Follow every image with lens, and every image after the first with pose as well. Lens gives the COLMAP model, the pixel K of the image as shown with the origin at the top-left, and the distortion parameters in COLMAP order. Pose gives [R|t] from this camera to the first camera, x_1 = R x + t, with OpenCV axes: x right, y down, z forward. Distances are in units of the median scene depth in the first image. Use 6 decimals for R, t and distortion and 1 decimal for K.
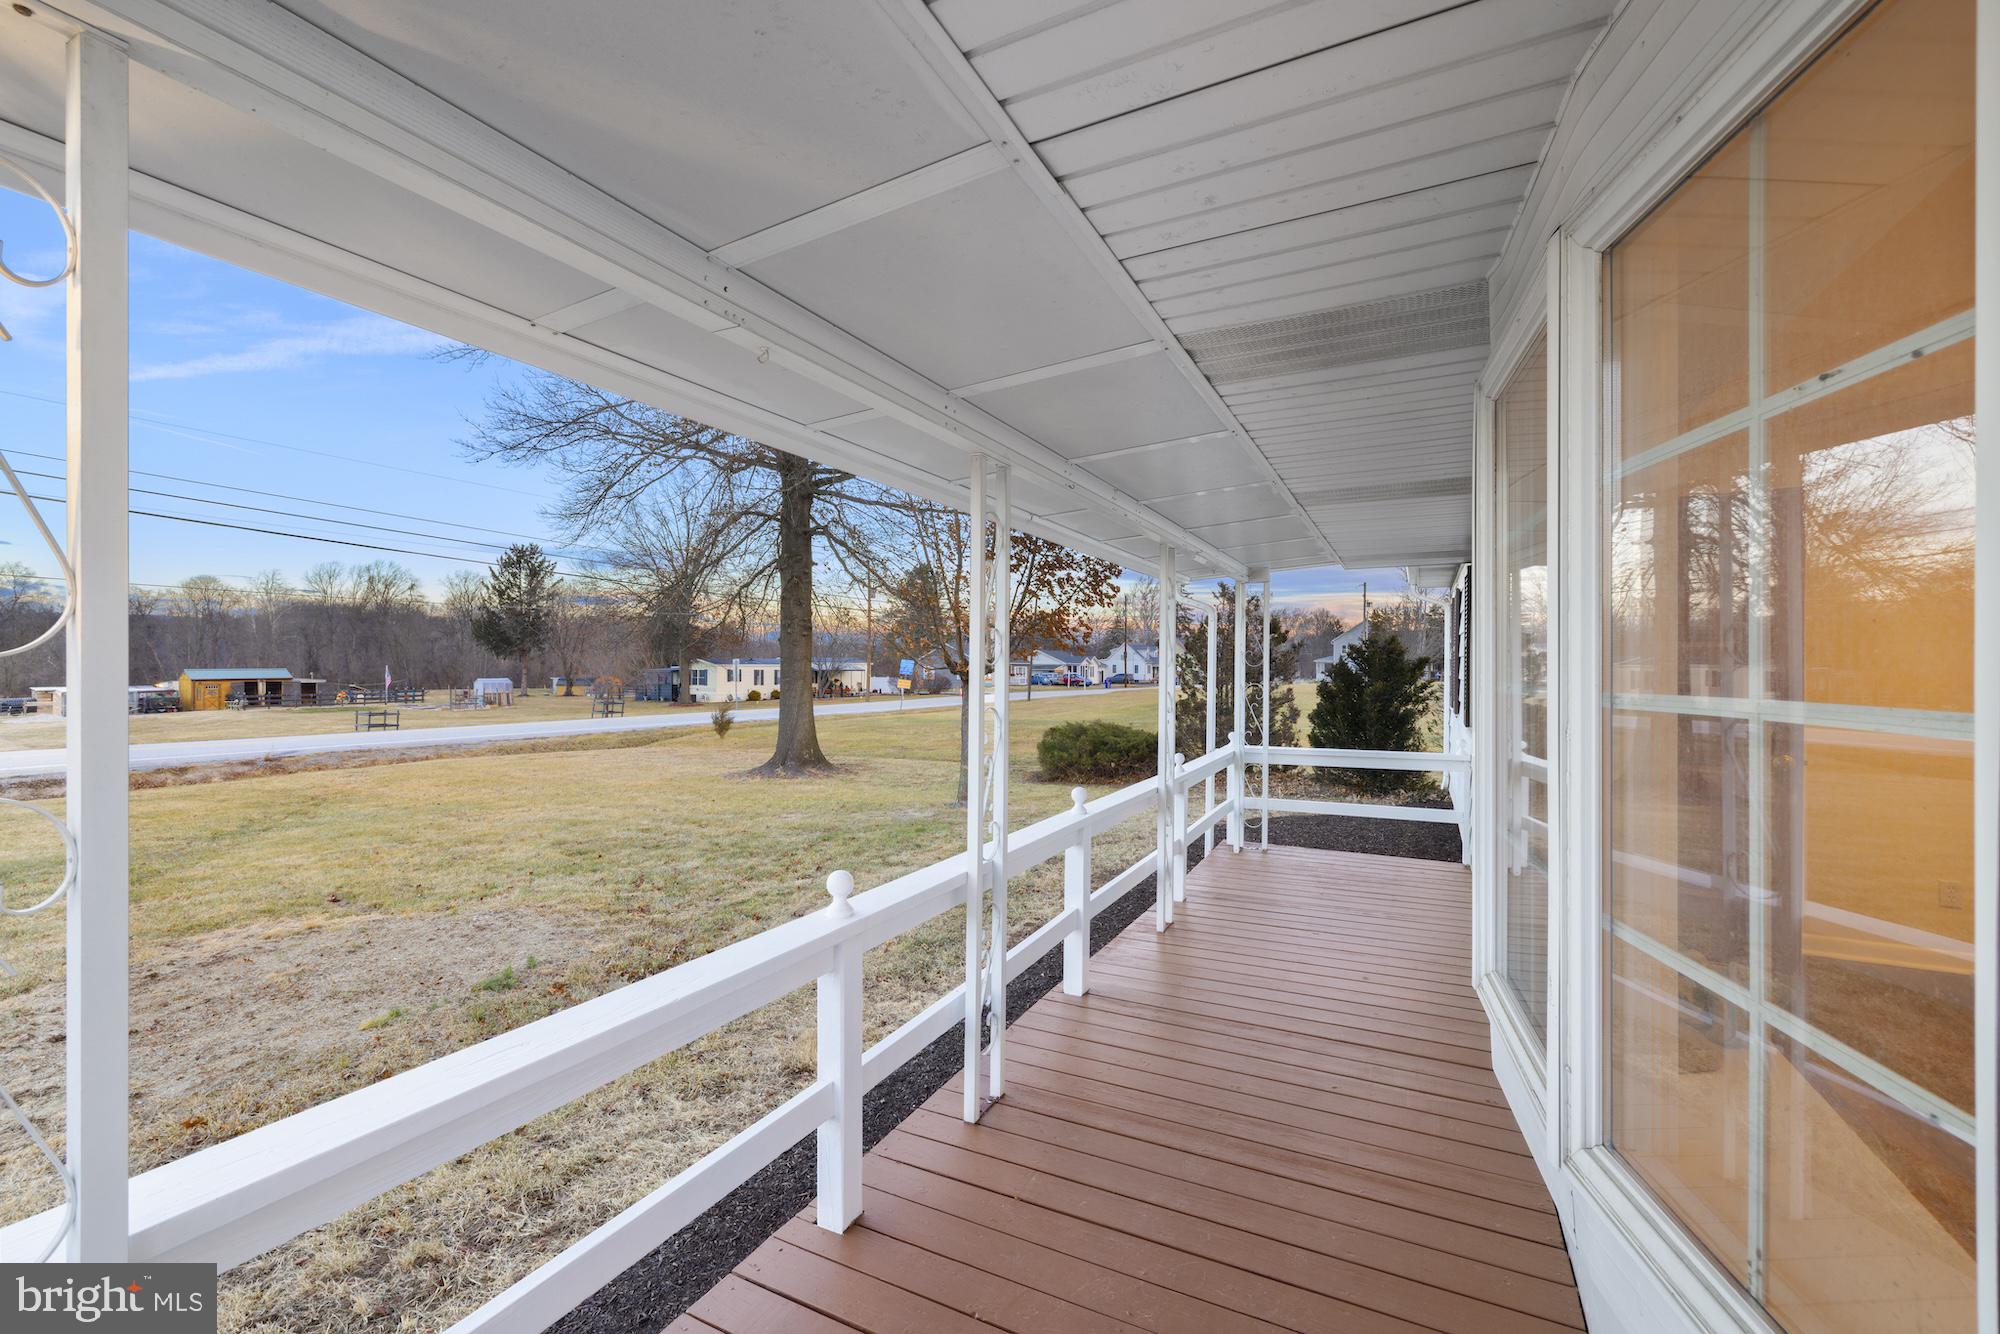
lens RADIAL K [[848.0, 0, 994.1], [0, 848.0, 663.6], [0, 0, 1]] dist [-0.001326, 0.002202]
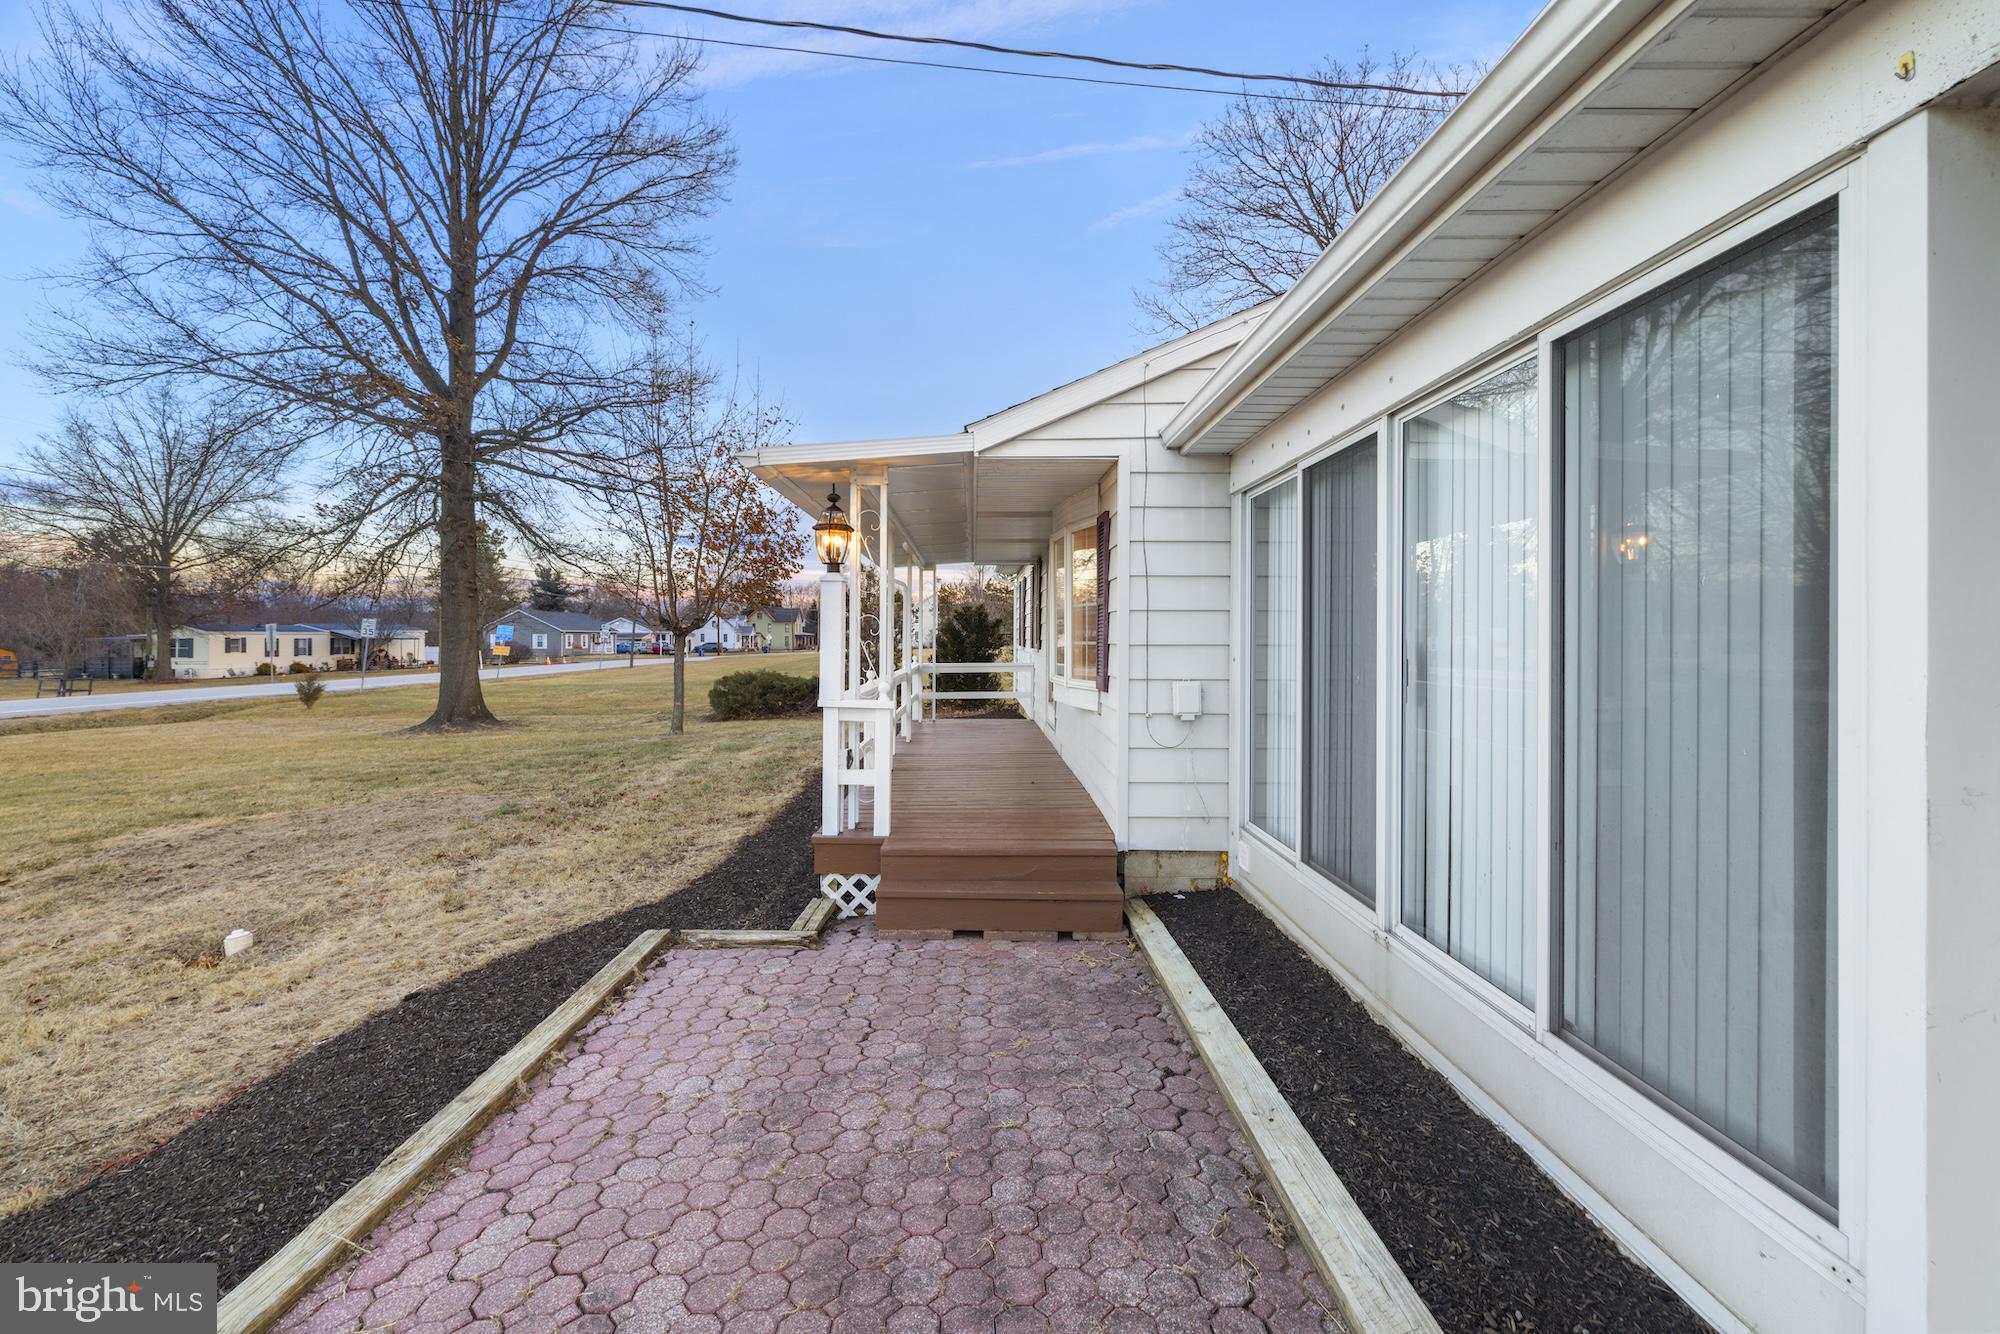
lens RADIAL K [[848.0, 0, 995.8], [0, 848.0, 647.0], [0, 0, 1]] dist [-0.001326, 0.002202]
pose [[0.880001, -0.008619, 0.474894, -0.060863], [0.001741, 0.999887, 0.014921, 0.005656], [-0.474969, -0.012304, 0.879916, -0.091990]]
